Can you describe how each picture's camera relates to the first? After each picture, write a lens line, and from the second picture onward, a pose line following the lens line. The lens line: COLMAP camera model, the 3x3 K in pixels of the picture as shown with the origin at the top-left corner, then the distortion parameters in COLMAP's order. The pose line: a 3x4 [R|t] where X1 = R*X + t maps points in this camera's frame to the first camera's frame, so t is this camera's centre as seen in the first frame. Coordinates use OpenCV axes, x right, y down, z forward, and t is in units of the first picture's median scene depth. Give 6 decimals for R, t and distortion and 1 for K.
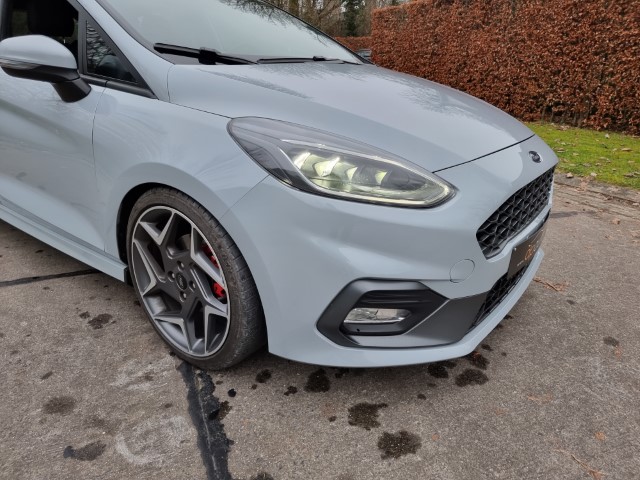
lens RADIAL K [[443.1, 0, 314.1], [0, 443.1, 242.6], [0, 0, 1]] dist [0.082402, -0.078883]
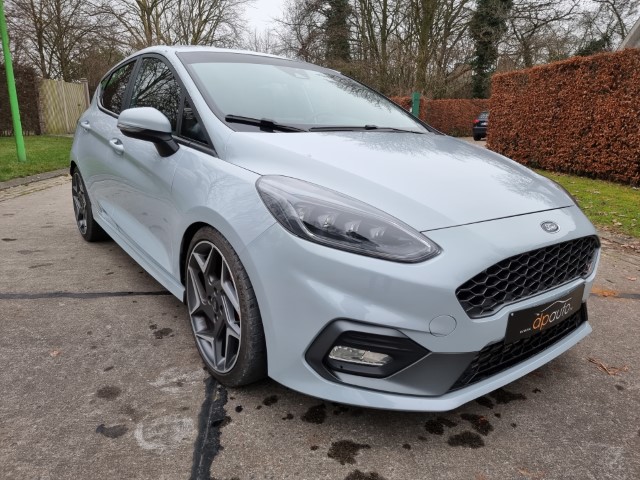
lens RADIAL K [[448.7, 0, 320.0], [0, 448.7, 240.0], [0, 0, 1]] dist [0.091099, -0.085861]
pose [[0.961991, 0.087648, -0.258632, 0.267102], [-0.118776, 0.987110, -0.107270, 0.011020], [0.245897, 0.133912, 0.960001, -0.113202]]
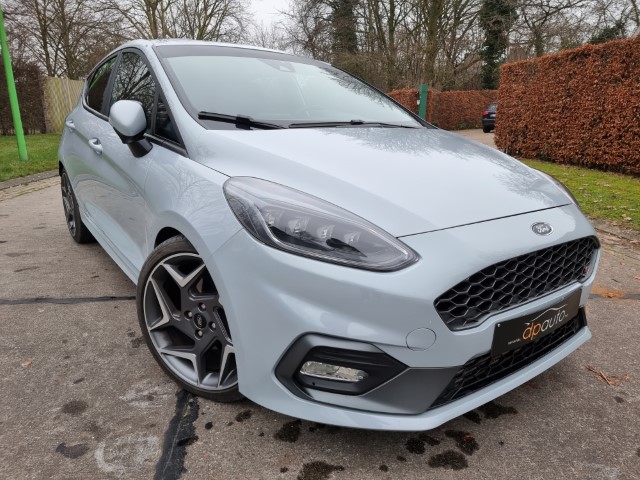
lens RADIAL K [[448.4, 0, 324.2], [0, 448.4, 241.7], [0, 0, 1]] dist [0.087088, -0.081194]
pose [[0.957376, 0.083345, -0.276559, 0.334094], [-0.111703, 0.989802, -0.088394, -0.033746], [0.266371, 0.115519, 0.956923, -0.021127]]
